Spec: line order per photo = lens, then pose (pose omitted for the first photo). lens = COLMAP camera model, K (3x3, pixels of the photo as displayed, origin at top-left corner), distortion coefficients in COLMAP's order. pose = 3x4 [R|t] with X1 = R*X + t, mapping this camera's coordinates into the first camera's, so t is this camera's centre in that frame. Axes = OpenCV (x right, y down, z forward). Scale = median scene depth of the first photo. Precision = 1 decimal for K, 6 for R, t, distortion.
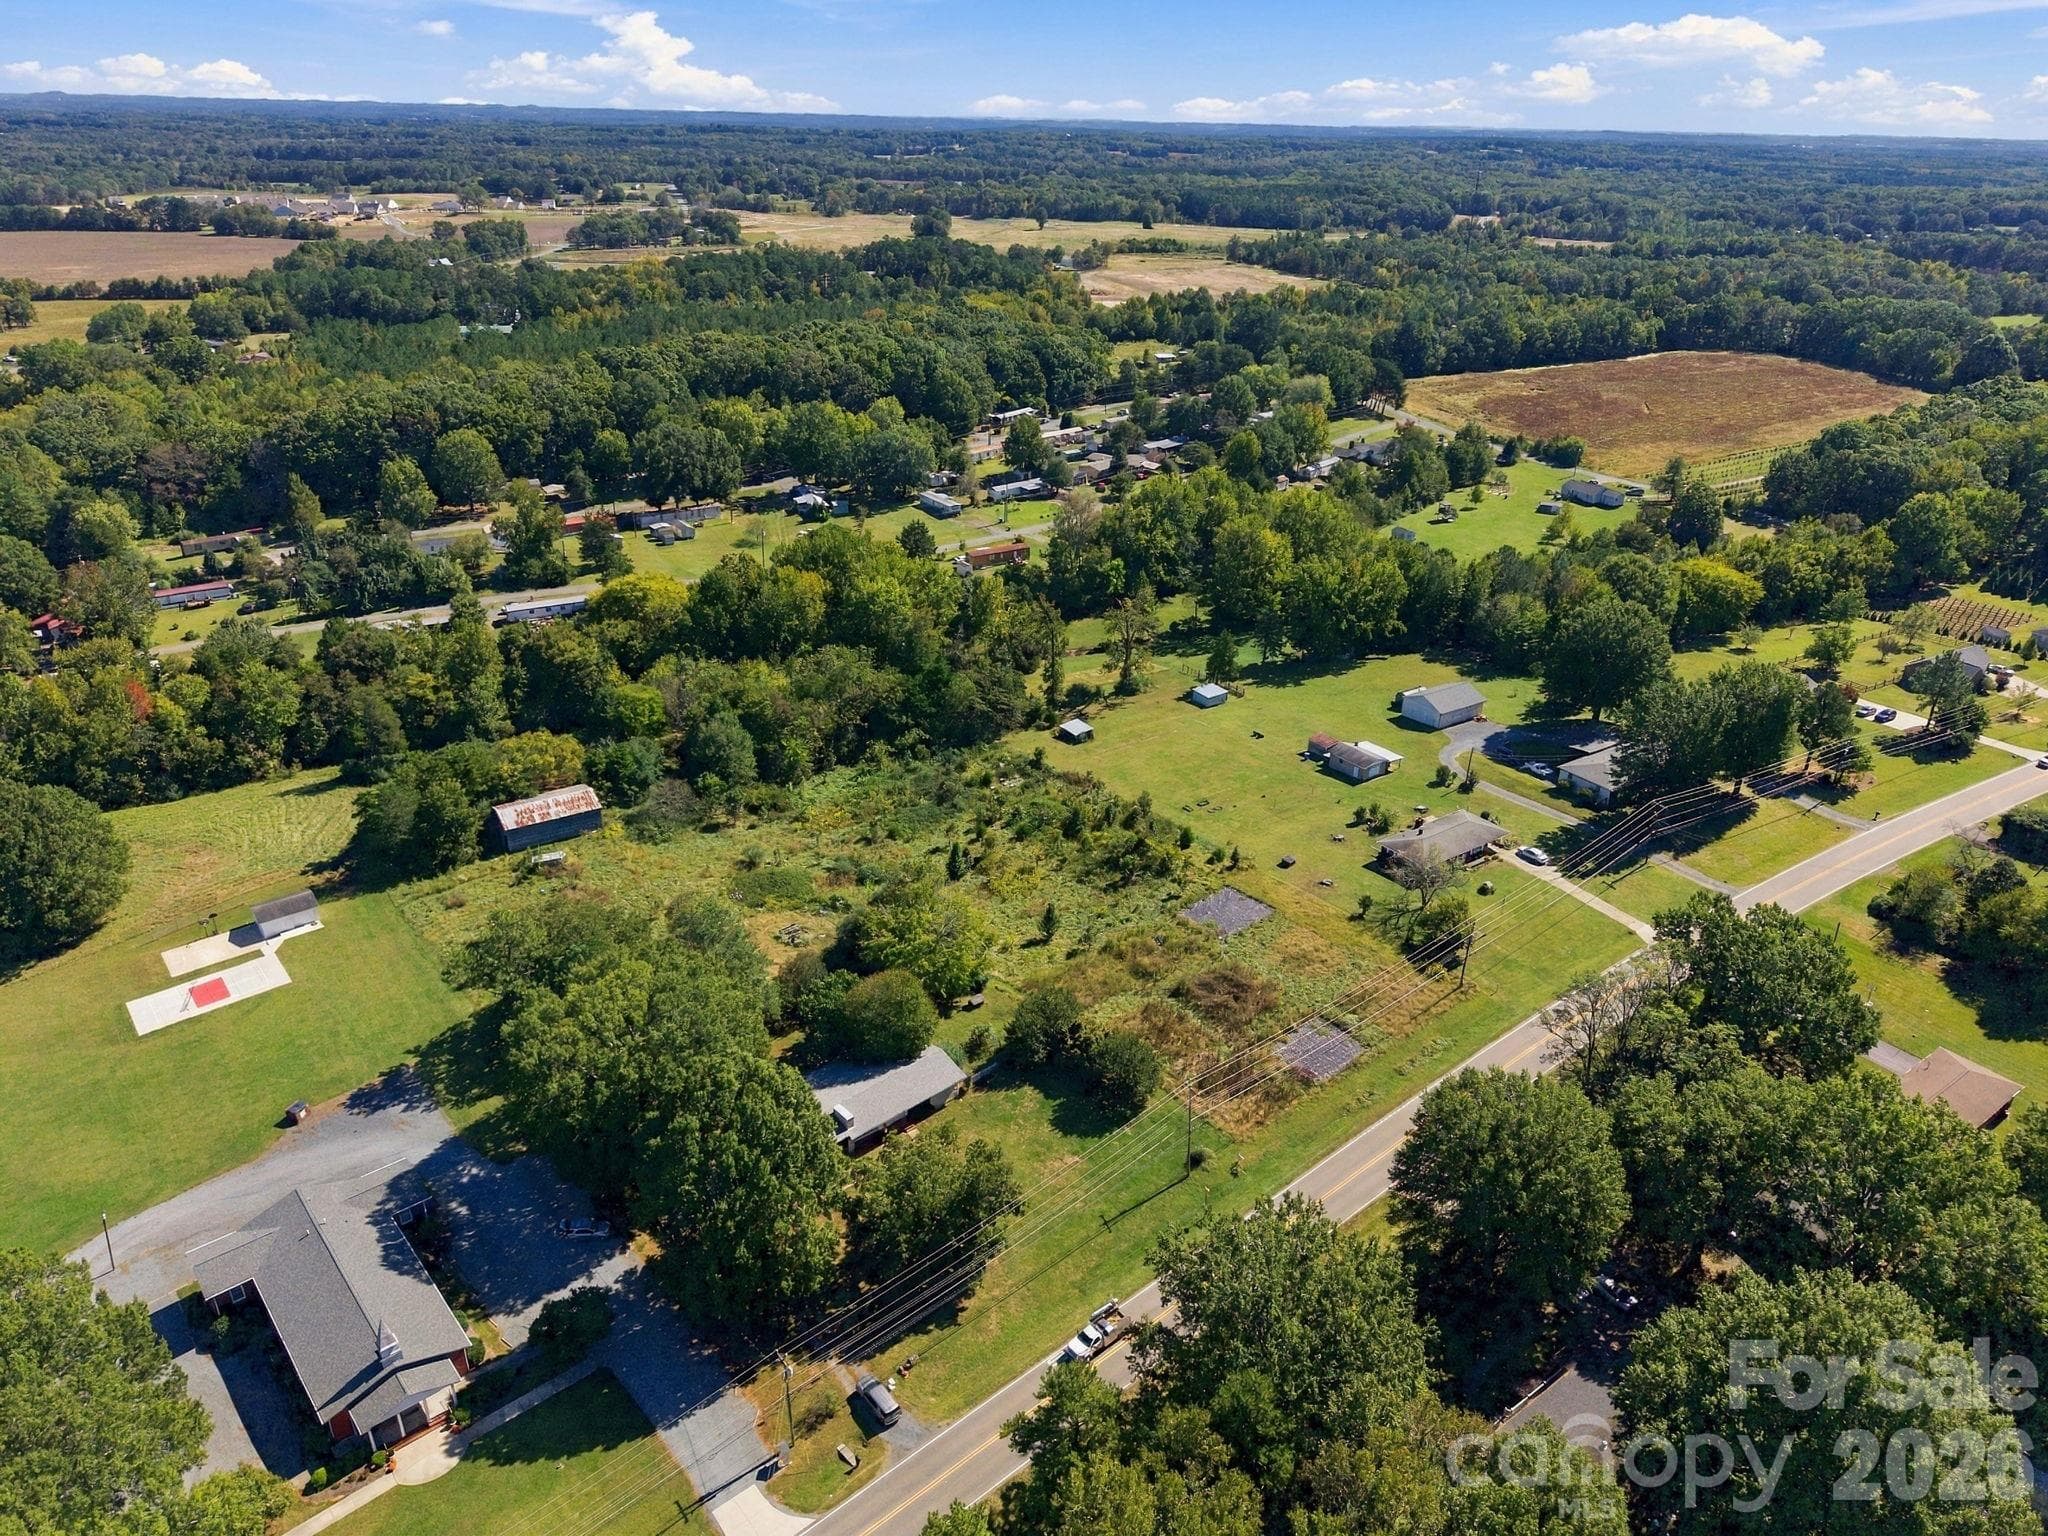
lens RADIAL K [[1334.4, 0, 1024.0], [0, 1334.4, 768.0], [0, 0, 1]] dist [0.036704, -0.048484]
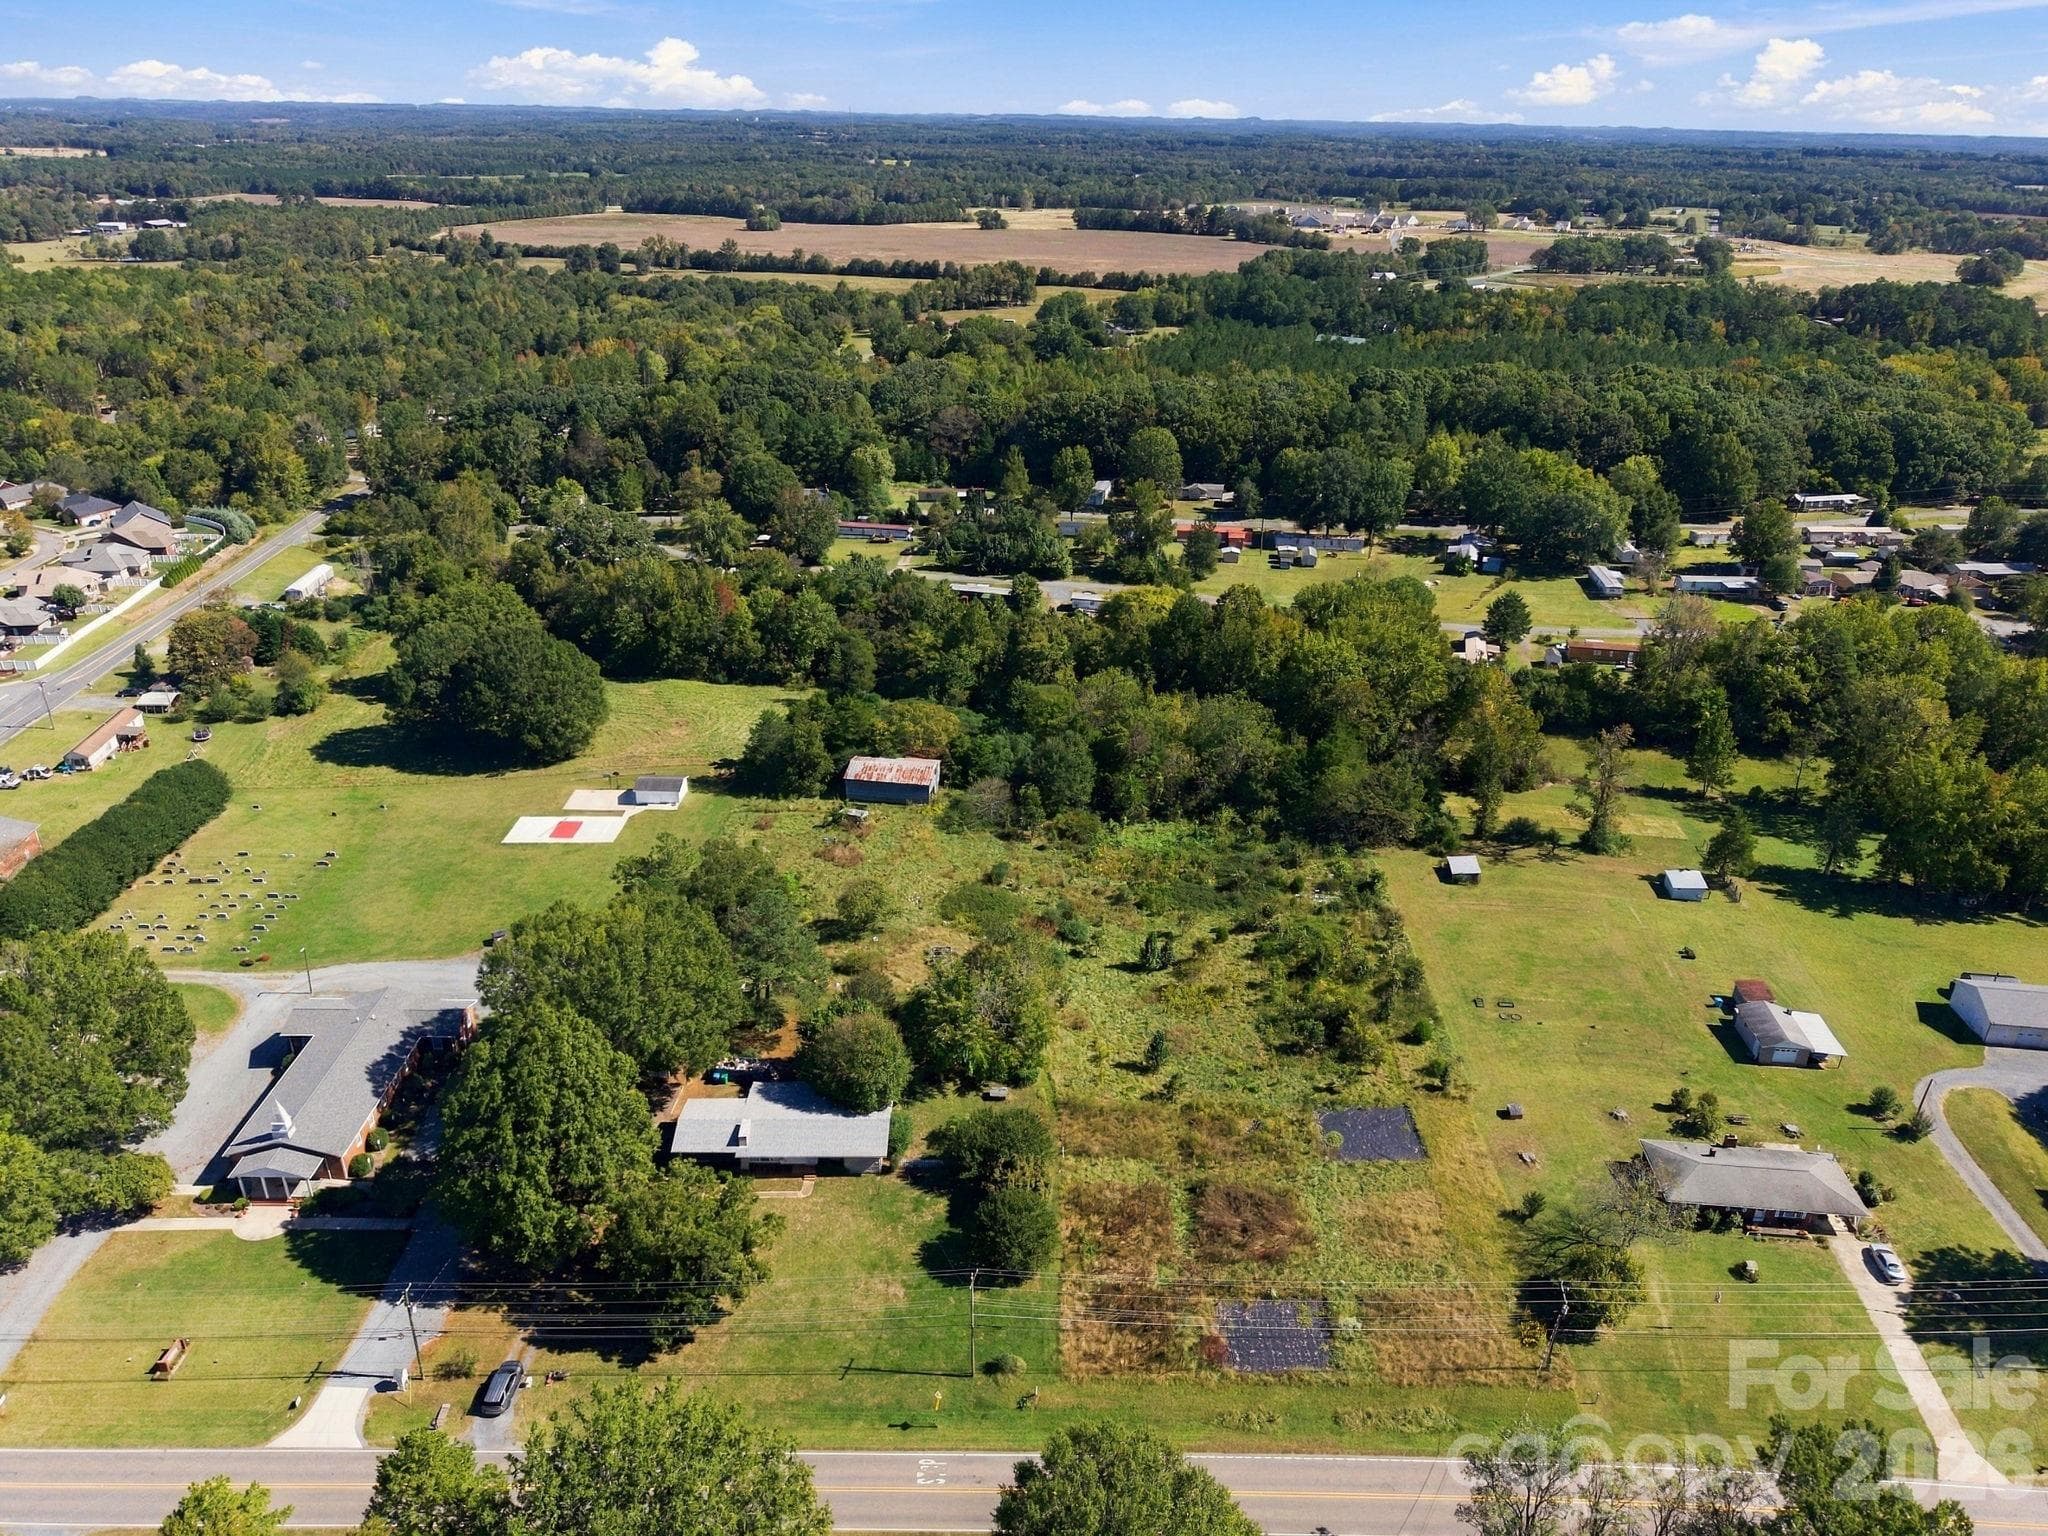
lens RADIAL K [[1334.4, 0, 1024.0], [0, 1334.4, 768.0], [0, 0, 1]] dist [0.036704, -0.048484]
pose [[0.759443, 0.279016, -0.587705, 0.283164], [-0.286739, 0.954441, 0.082596, -0.073263], [0.583975, 0.105791, 0.804849, 0.160890]]
